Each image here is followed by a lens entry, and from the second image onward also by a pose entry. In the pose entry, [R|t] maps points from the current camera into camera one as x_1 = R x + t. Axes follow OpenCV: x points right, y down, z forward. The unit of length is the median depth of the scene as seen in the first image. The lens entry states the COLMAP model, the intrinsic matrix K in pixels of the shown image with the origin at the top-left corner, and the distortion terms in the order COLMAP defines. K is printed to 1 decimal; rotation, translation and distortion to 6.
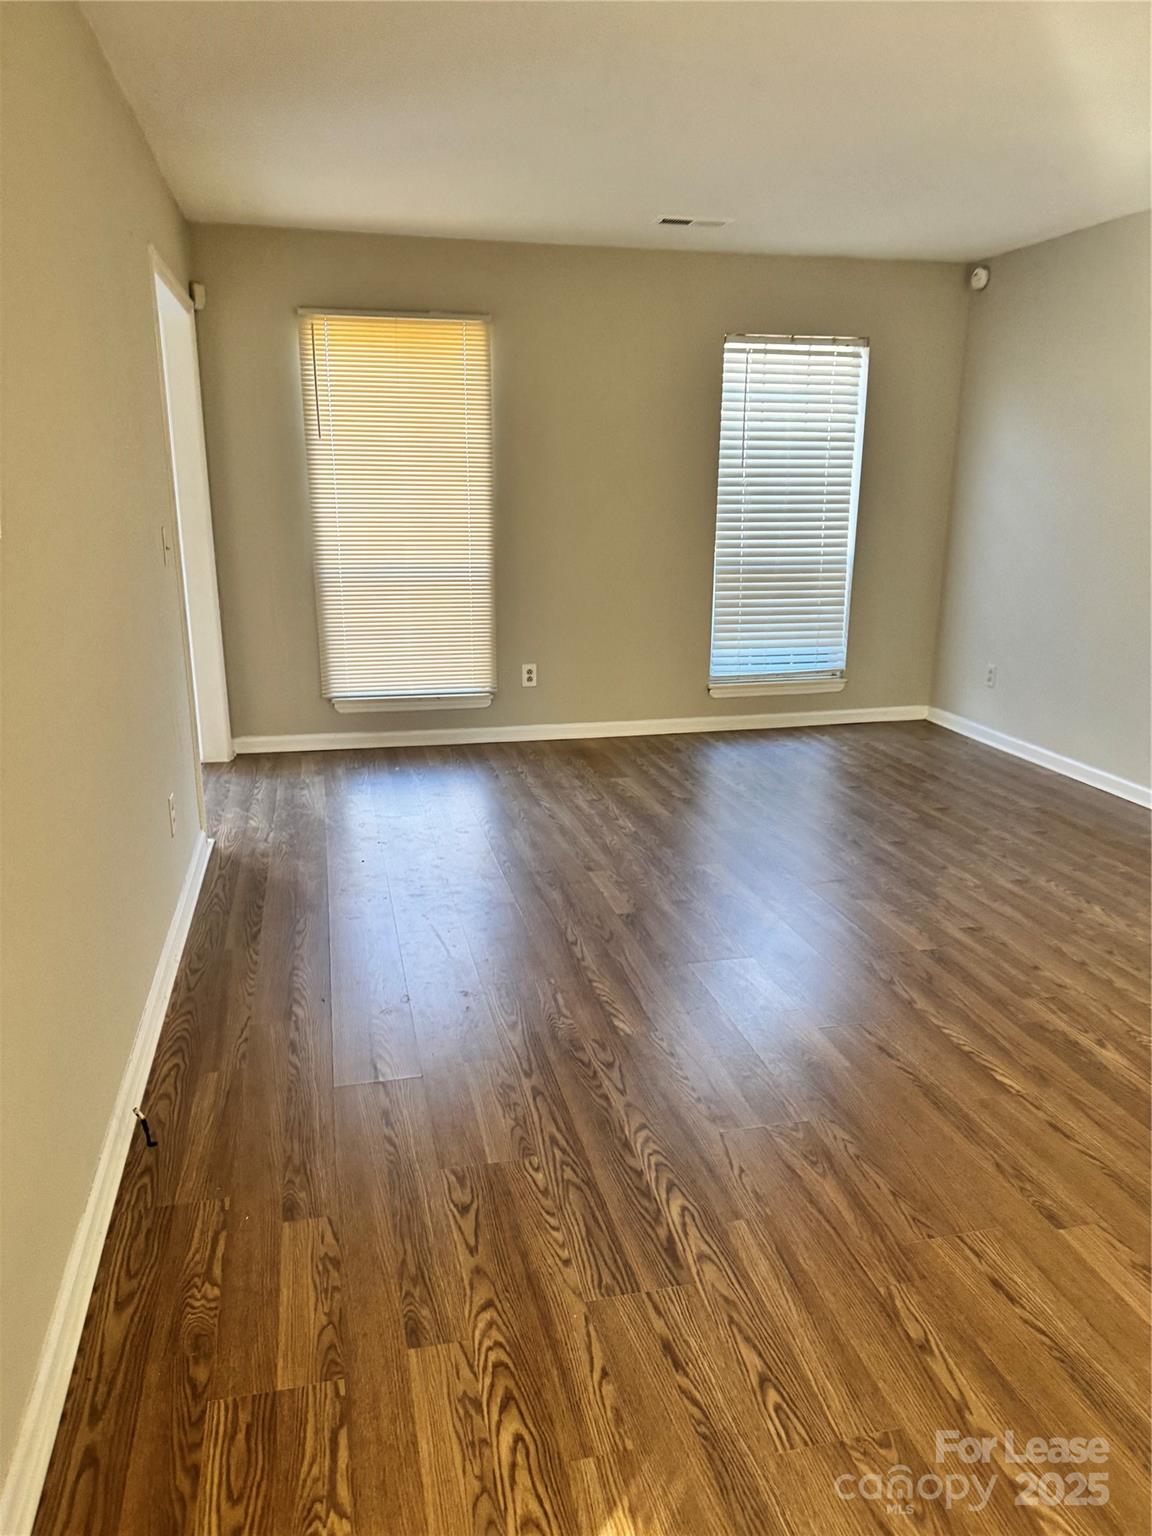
lens RADIAL K [[1091.0, 0, 540.4], [0, 1091.0, 799.2], [0, 0, 1]] dist [0.025565, -0.039001]
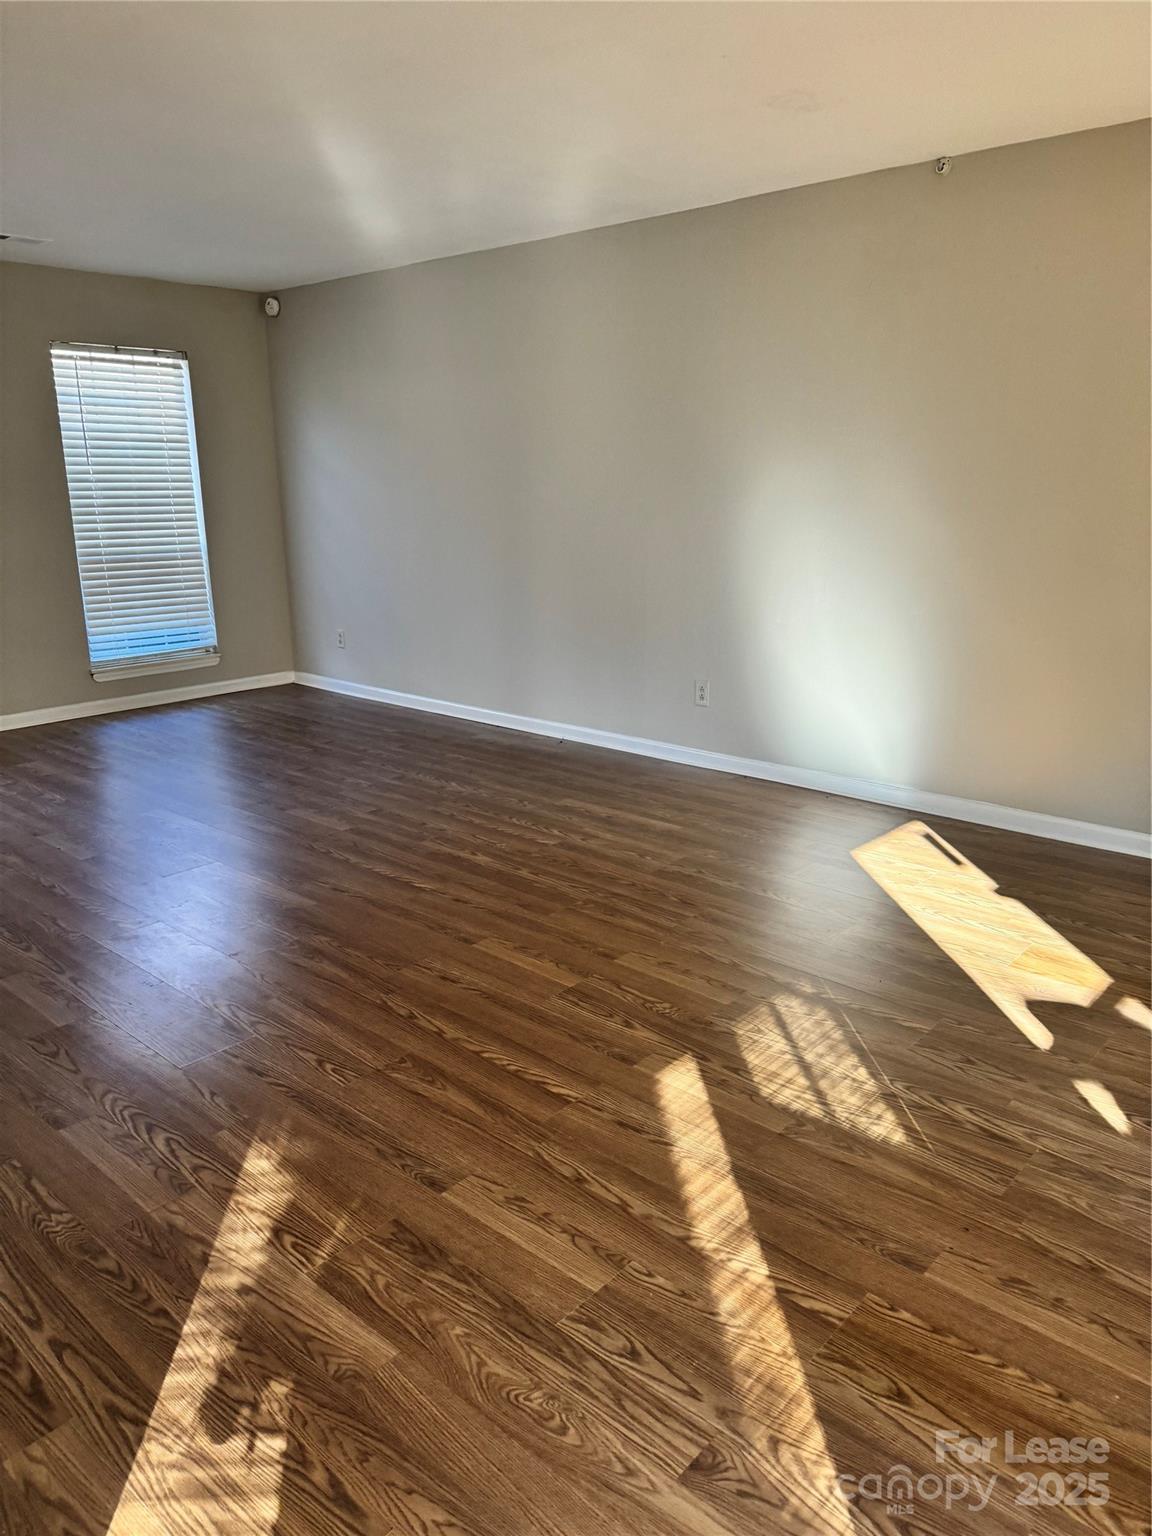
lens RADIAL K [[1091.0, 0, 579.2], [0, 1091.0, 767.4], [0, 0, 1]] dist [0.025565, -0.039001]
pose [[0.809119, -0.154612, 0.566941, -0.101696], [0.169677, 0.985143, 0.026504, 0.050751], [-0.562616, 0.074752, 0.823332, -0.160951]]
